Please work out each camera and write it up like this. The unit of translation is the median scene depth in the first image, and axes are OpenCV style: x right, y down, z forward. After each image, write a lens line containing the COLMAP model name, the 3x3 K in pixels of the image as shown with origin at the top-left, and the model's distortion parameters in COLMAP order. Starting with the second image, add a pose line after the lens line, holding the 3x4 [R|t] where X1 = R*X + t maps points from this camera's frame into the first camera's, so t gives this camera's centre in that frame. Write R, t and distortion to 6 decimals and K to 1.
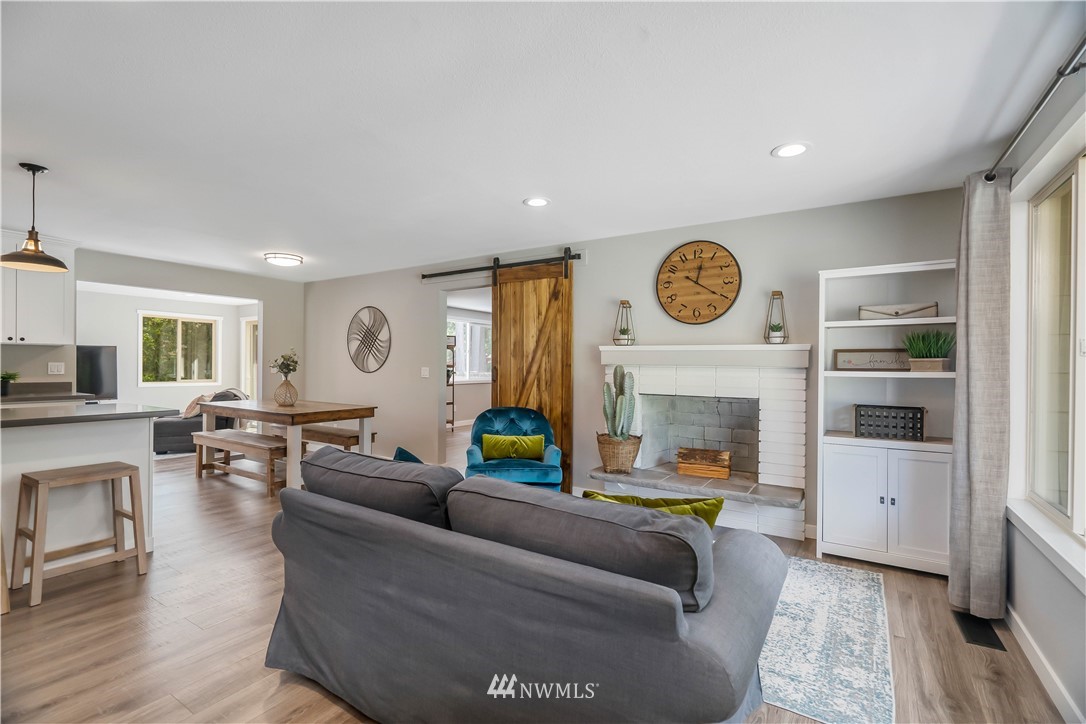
lens RADIAL K [[492.5, 0, 543.0], [0, 492.5, 362.0], [0, 0, 1]] dist [-0.004029, -0.000039]
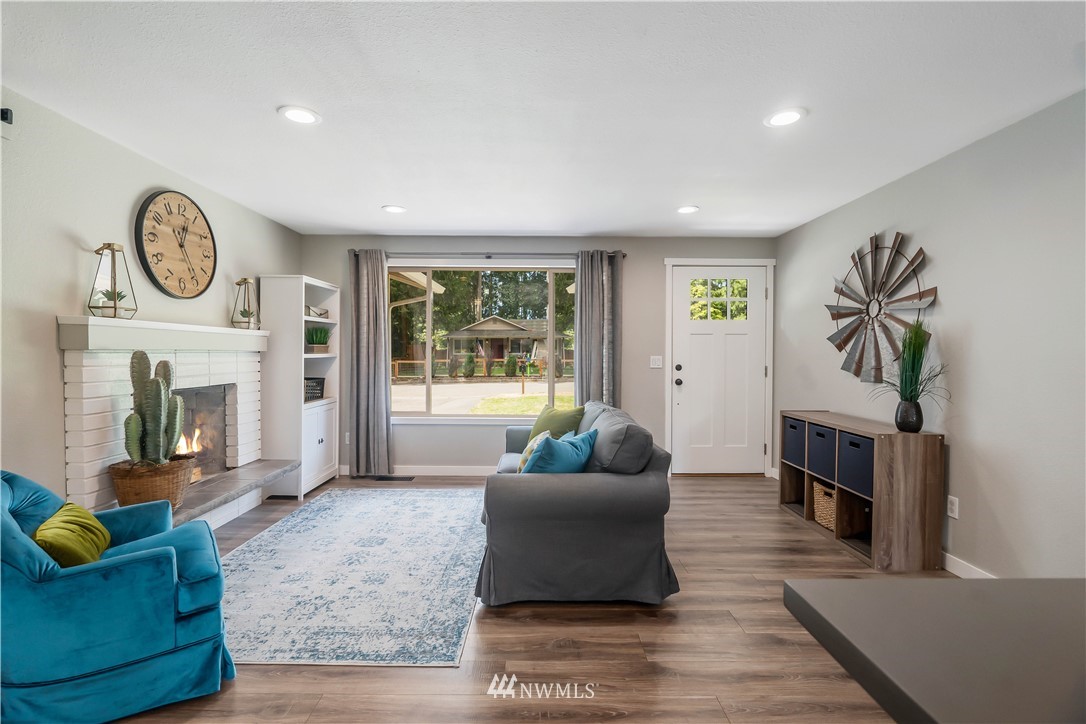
lens RADIAL K [[495.3, 0, 536.7], [0, 495.3, 360.5], [0, 0, 1]] dist [-0.002928, 0.000750]
pose [[-0.535417, -0.026384, 0.844176, -0.558584], [-0.010917, 0.999645, 0.024320, -0.001459], [-0.844517, 0.003806, -0.535514, 0.778324]]
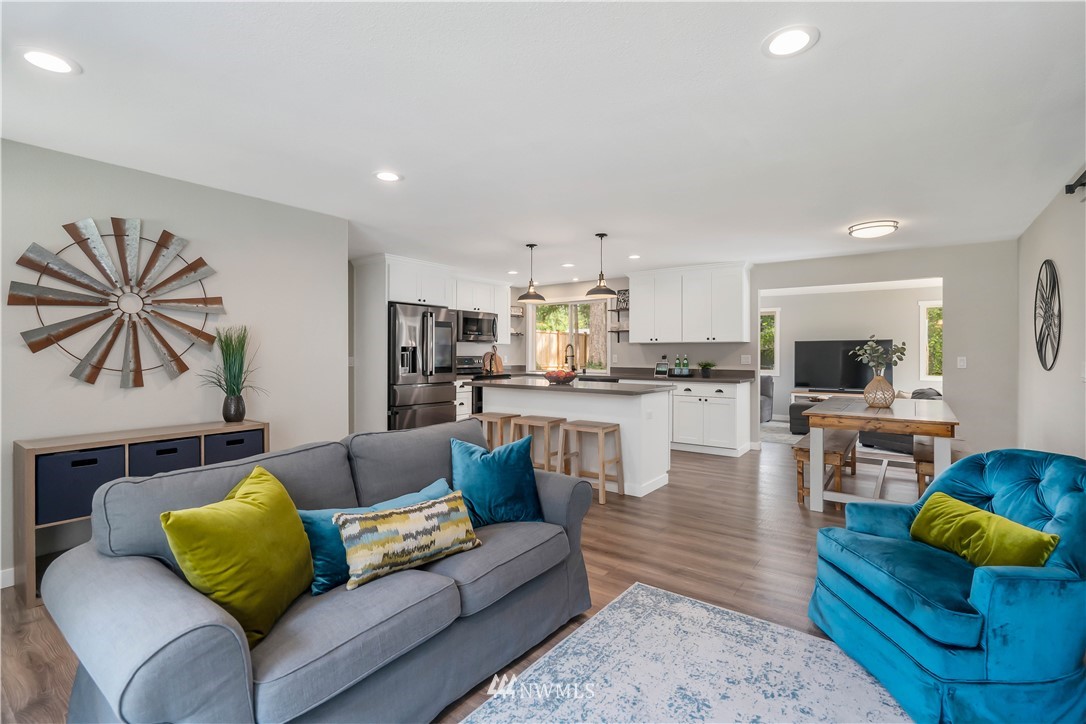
lens RADIAL K [[495.3, 0, 536.7], [0, 495.3, 360.5], [0, 0, 1]] dist [-0.002928, 0.000750]
pose [[-0.086625, 0.006987, -0.996217, 0.372115], [0.001979, 0.999975, 0.006841, 0.005084], [0.996239, -0.001379, -0.086636, 0.554053]]
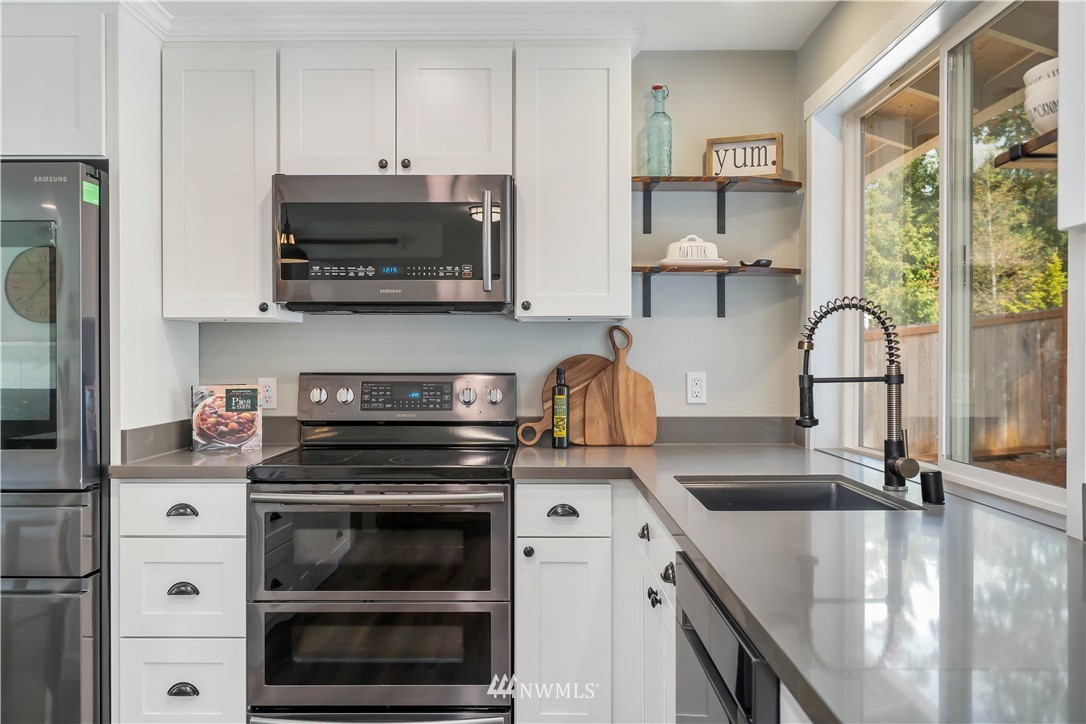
lens RADIAL K [[907.3, 0, 543.0], [0, 907.3, 362.0], [0, 0, 1]] dist [-0.001424, 0.001442]
pose [[-0.843088, -0.006243, -0.537739, -0.880463], [-0.004156, 0.999978, -0.005095, -0.003509], [0.537759, -0.002061, -0.843096, 0.818943]]
